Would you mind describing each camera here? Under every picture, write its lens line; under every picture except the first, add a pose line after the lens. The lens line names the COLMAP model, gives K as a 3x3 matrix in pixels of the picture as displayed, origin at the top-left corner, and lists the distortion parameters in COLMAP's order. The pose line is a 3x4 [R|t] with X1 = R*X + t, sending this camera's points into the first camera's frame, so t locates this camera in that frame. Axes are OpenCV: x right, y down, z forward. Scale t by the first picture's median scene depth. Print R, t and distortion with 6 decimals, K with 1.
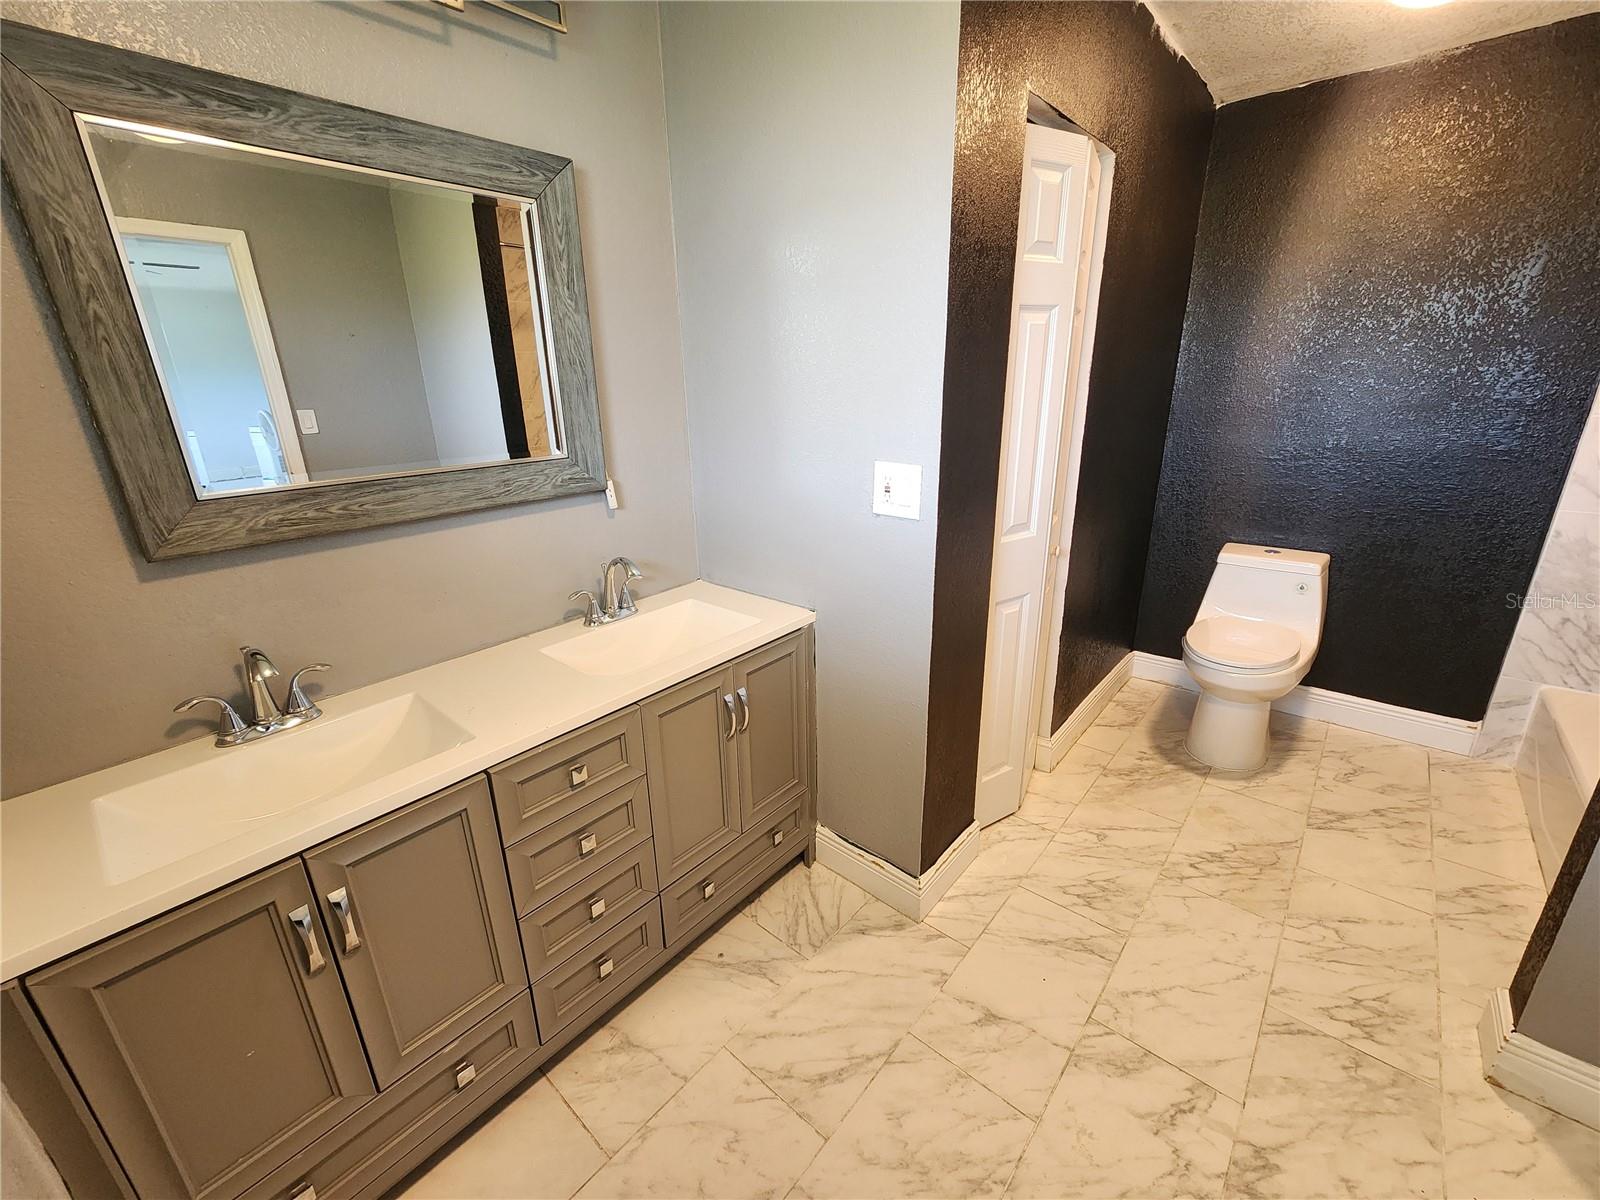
lens RADIAL K [[655.4, 0, 790.7], [0, 655.4, 599.0], [0, 0, 1]] dist [0.003096, -0.000671]
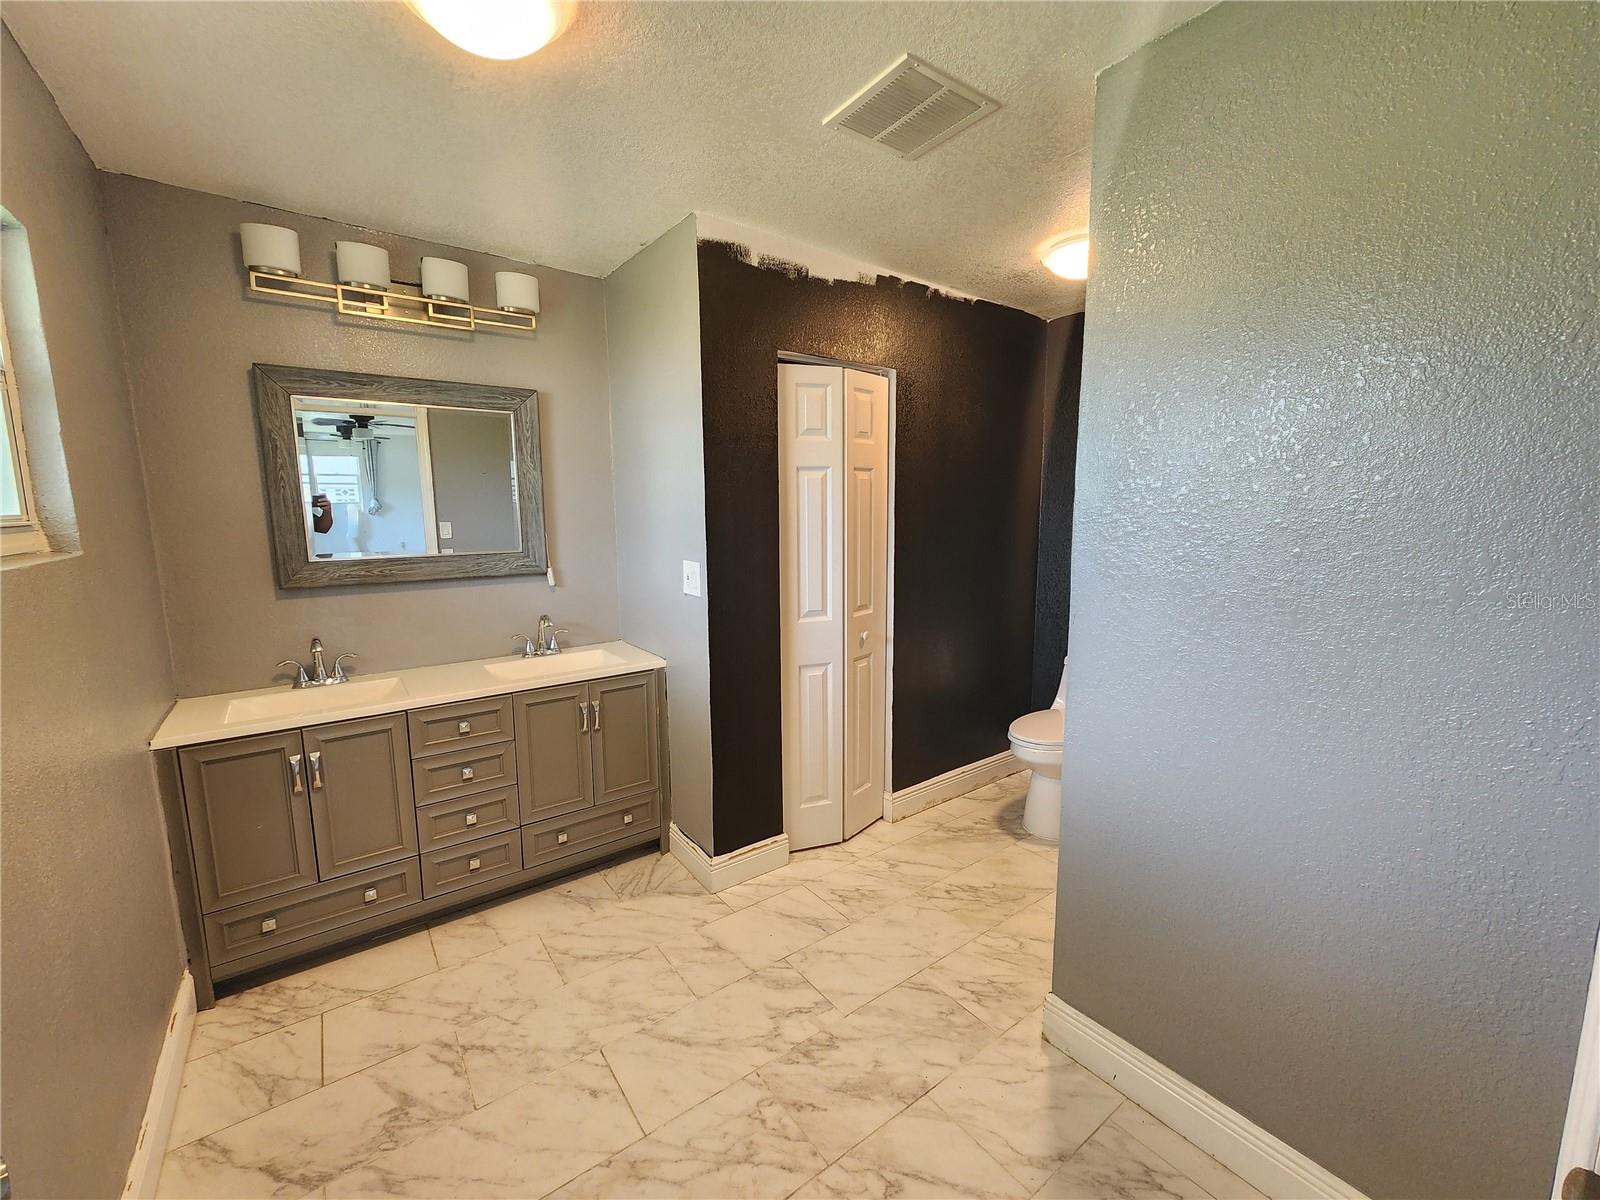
lens RADIAL K [[655.4, 0, 789.9], [0, 655.4, 597.0], [0, 0, 1]] dist [0.003096, -0.000671]
pose [[0.975801, 0.048736, -0.213162, 0.642439], [-0.086945, 0.980947, -0.173735, 0.116803], [0.200634, 0.188064, 0.961446, -0.409888]]
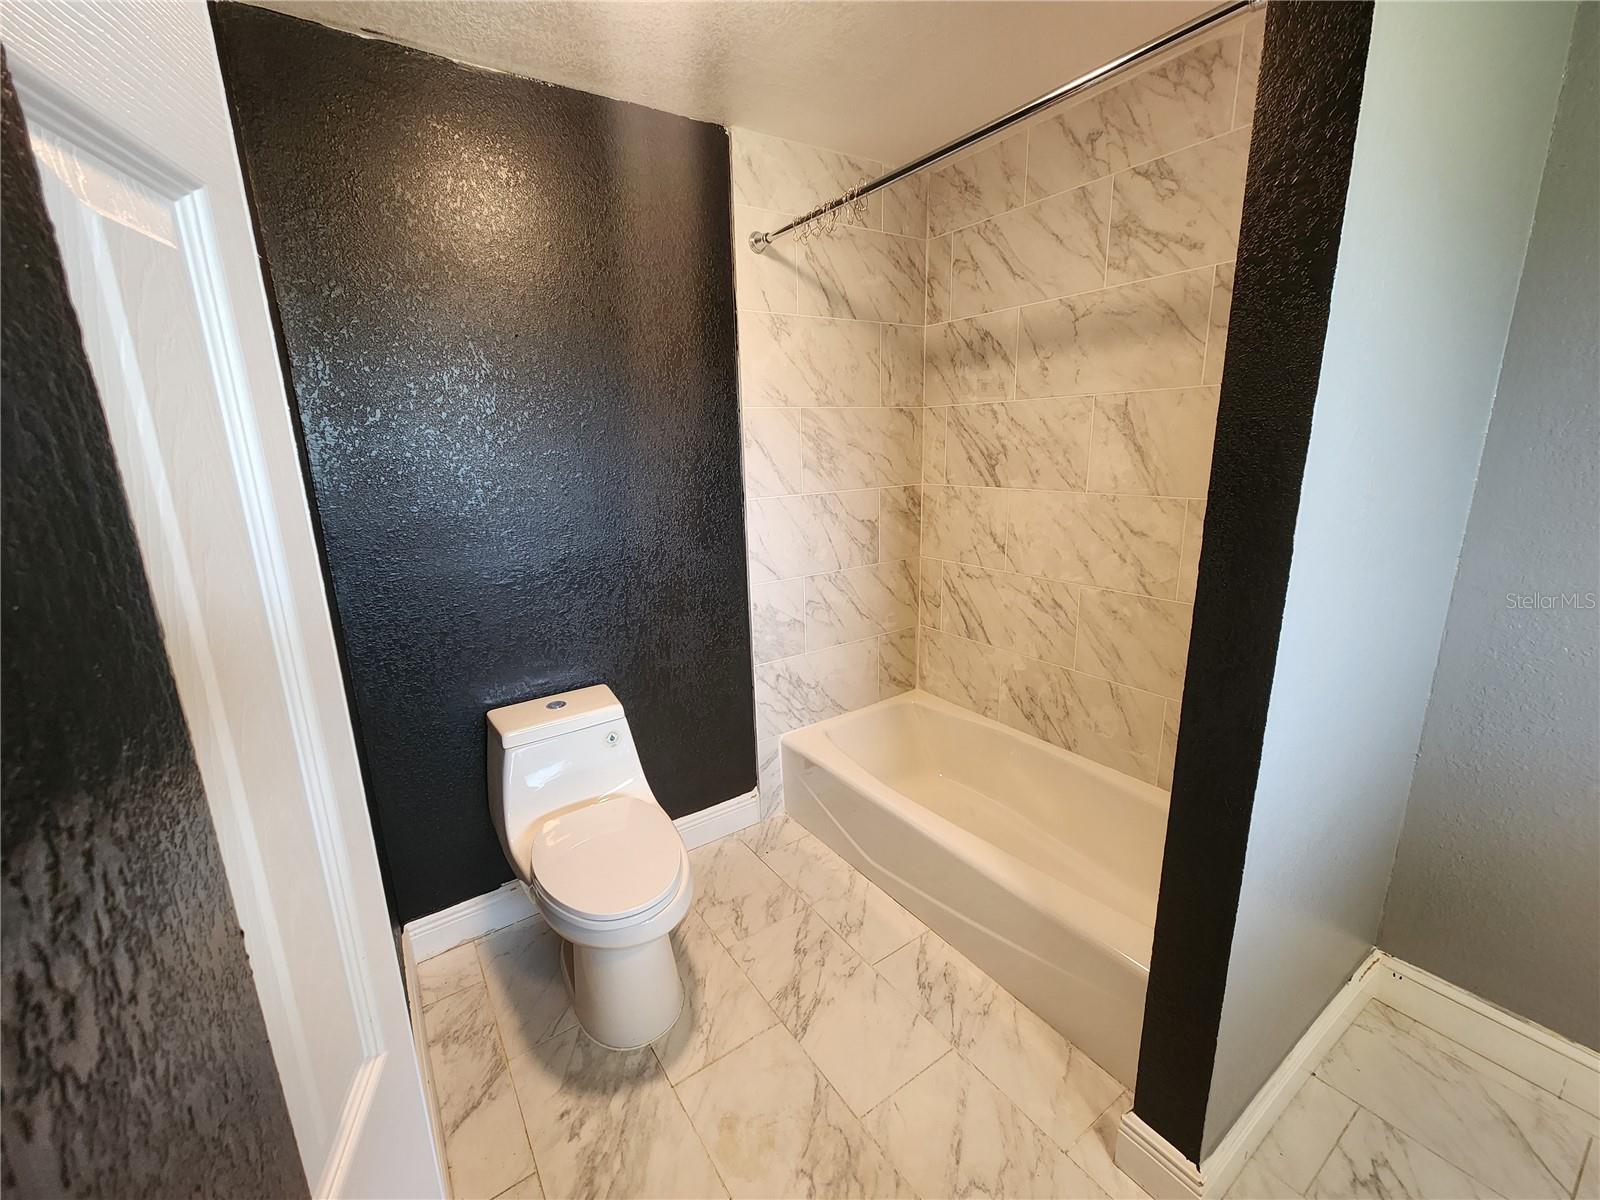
lens RADIAL K [[655.4, 0, 786.3], [0, 655.4, 601.6], [0, 0, 1]] dist [0.003096, -0.000671]
pose [[0.255689, -0.212831, 0.943041, 0.217816], [0.334375, 0.934731, 0.120296, -0.274547], [-0.907092, 0.284571, 0.310166, 0.783506]]
